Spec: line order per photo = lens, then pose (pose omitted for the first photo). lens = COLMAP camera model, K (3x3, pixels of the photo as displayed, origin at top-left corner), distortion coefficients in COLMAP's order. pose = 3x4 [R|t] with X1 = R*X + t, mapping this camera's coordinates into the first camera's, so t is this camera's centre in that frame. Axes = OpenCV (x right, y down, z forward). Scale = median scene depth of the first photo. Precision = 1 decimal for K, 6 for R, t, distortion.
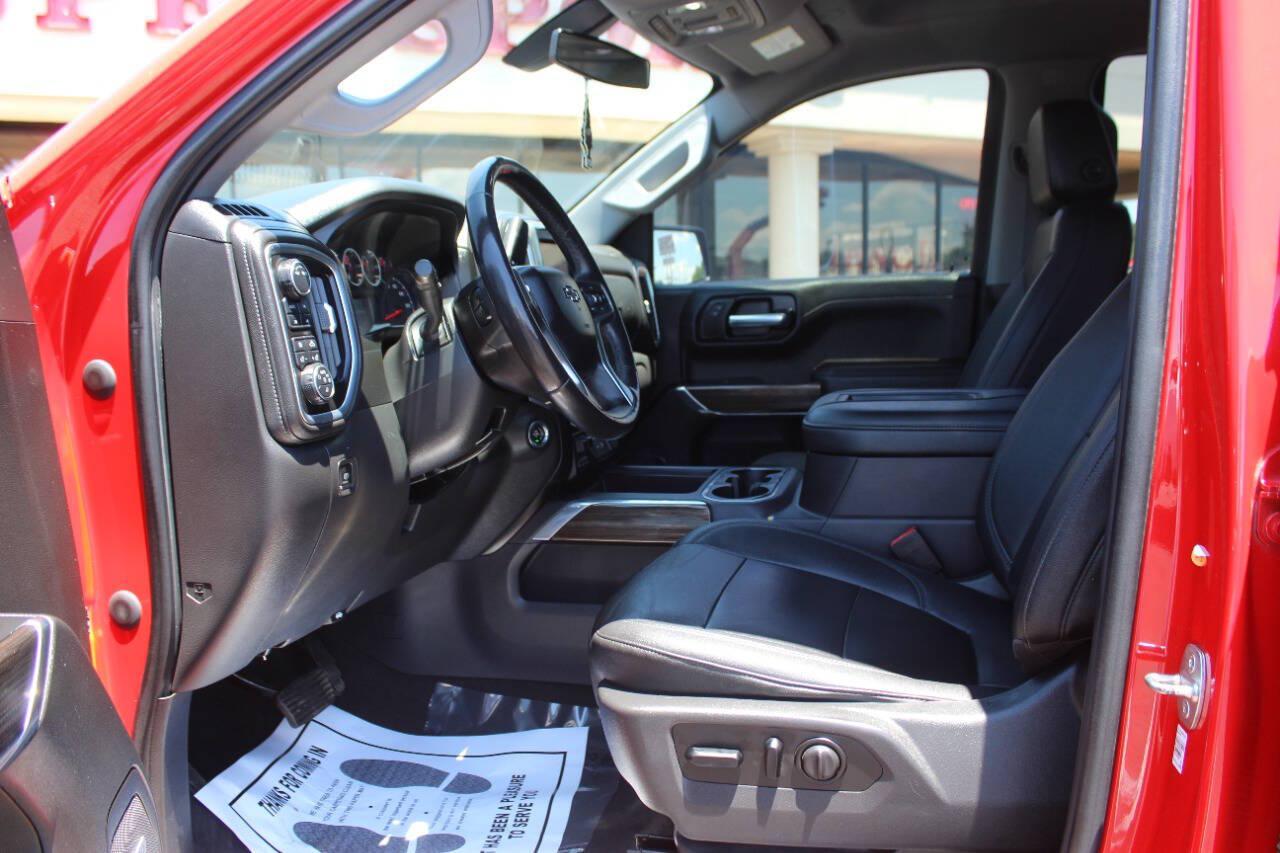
lens RADIAL K [[1077.0, 0, 639.3], [0, 1077.0, 430.9], [0, 0, 1]] dist [-0.105486, 0.005737]
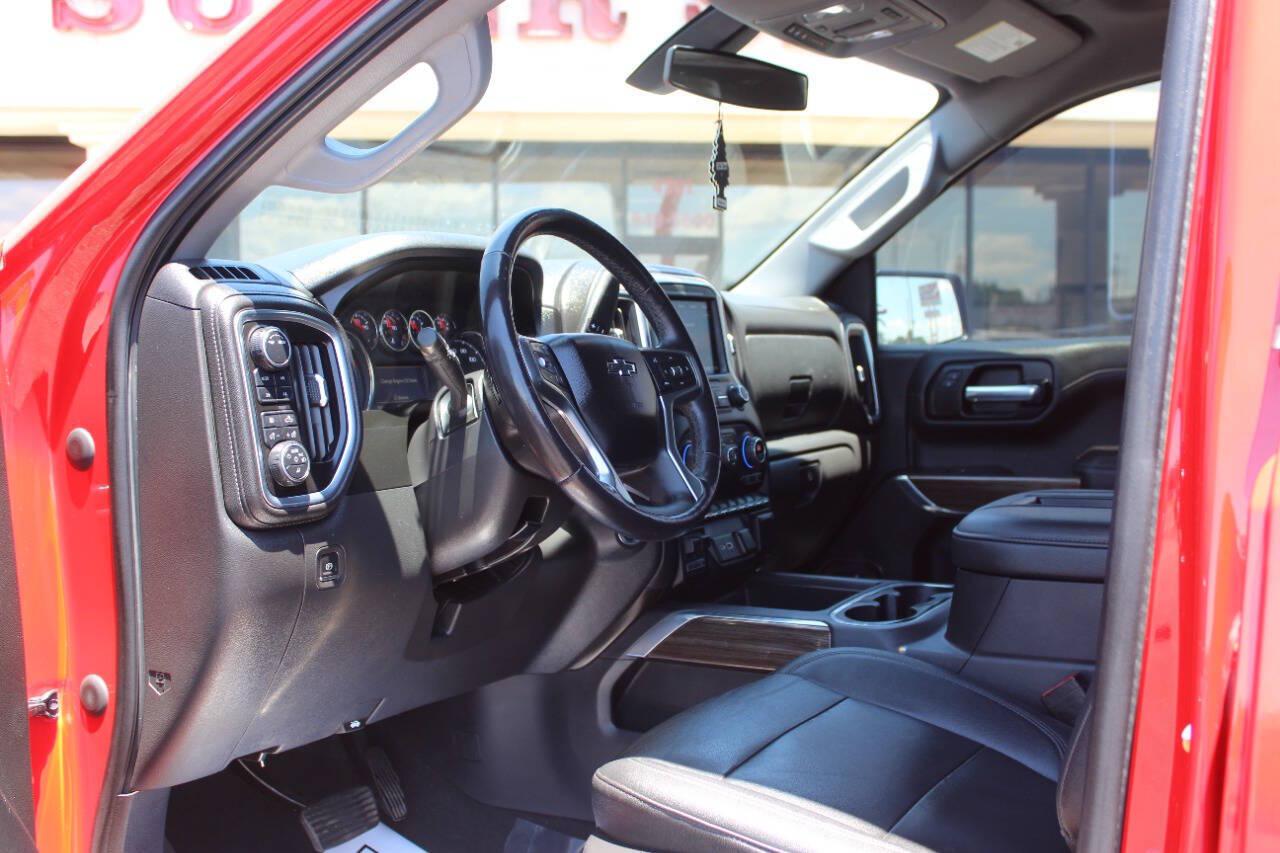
lens RADIAL K [[1385.8, 0, 640.1], [0, 1385.8, 434.9], [0, 0, 1]] dist [-0.059845, 0.000000]
pose [[0.959208, 0.030665, -0.281033, 0.245594], [-0.047124, 0.997535, -0.051995, -0.016244], [0.278746, 0.063117, 0.958288, -0.039456]]
